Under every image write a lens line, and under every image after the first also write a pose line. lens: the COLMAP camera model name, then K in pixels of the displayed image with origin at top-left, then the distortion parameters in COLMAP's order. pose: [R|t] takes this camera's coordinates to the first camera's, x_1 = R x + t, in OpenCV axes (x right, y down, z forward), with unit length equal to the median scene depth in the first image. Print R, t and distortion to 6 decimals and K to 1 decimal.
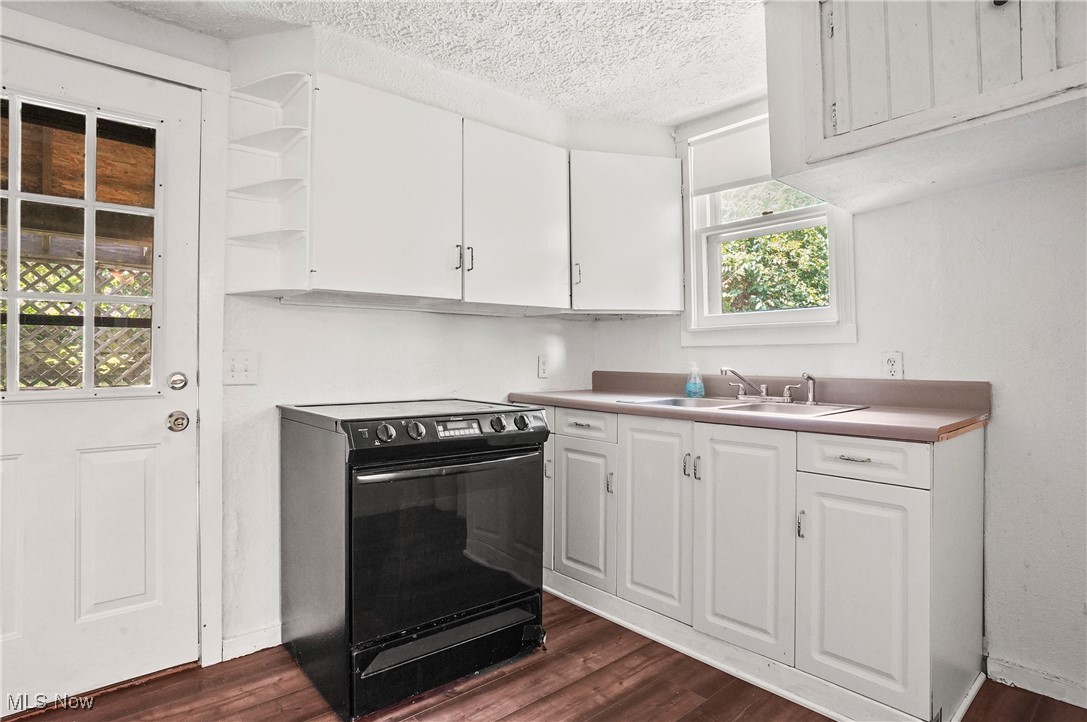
lens RADIAL K [[587.7, 0, 539.5], [0, 587.7, 337.6], [0, 0, 1]] dist [-0.067651, 0.035364]
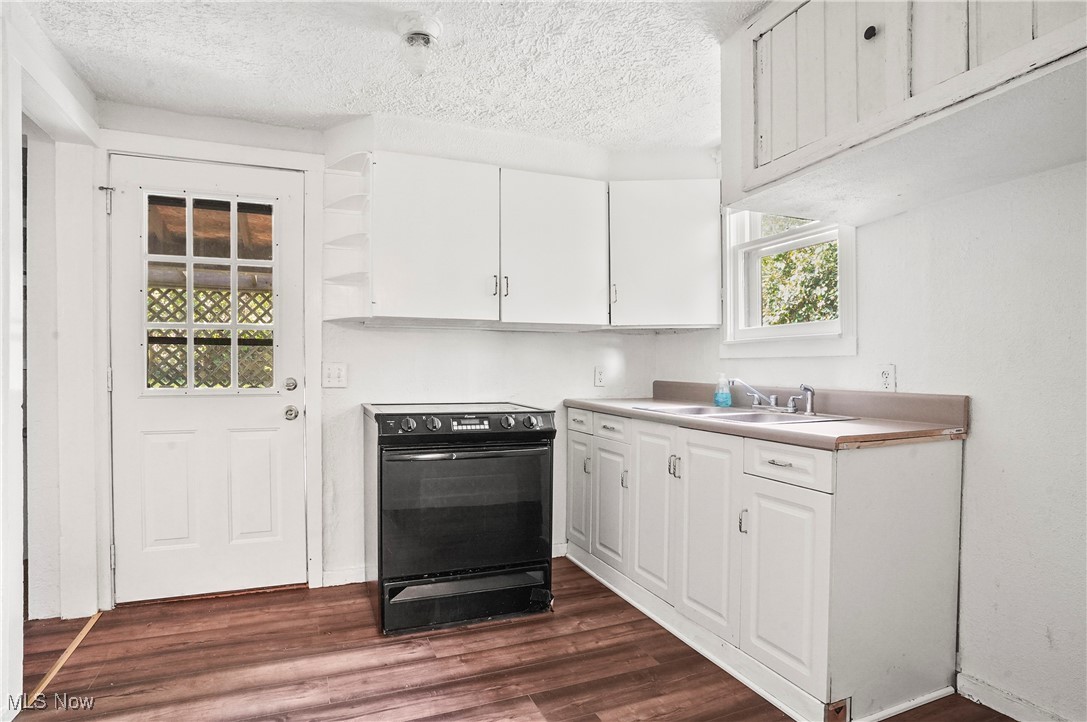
lens RADIAL K [[587.7, 0, 538.9], [0, 587.7, 367.0], [0, 0, 1]] dist [-0.067651, 0.035364]
pose [[0.949155, 0.003854, -0.314787, 0.389658], [0.007044, 0.999415, 0.033477, -0.009969], [0.314731, -0.033992, 0.948572, -0.151945]]
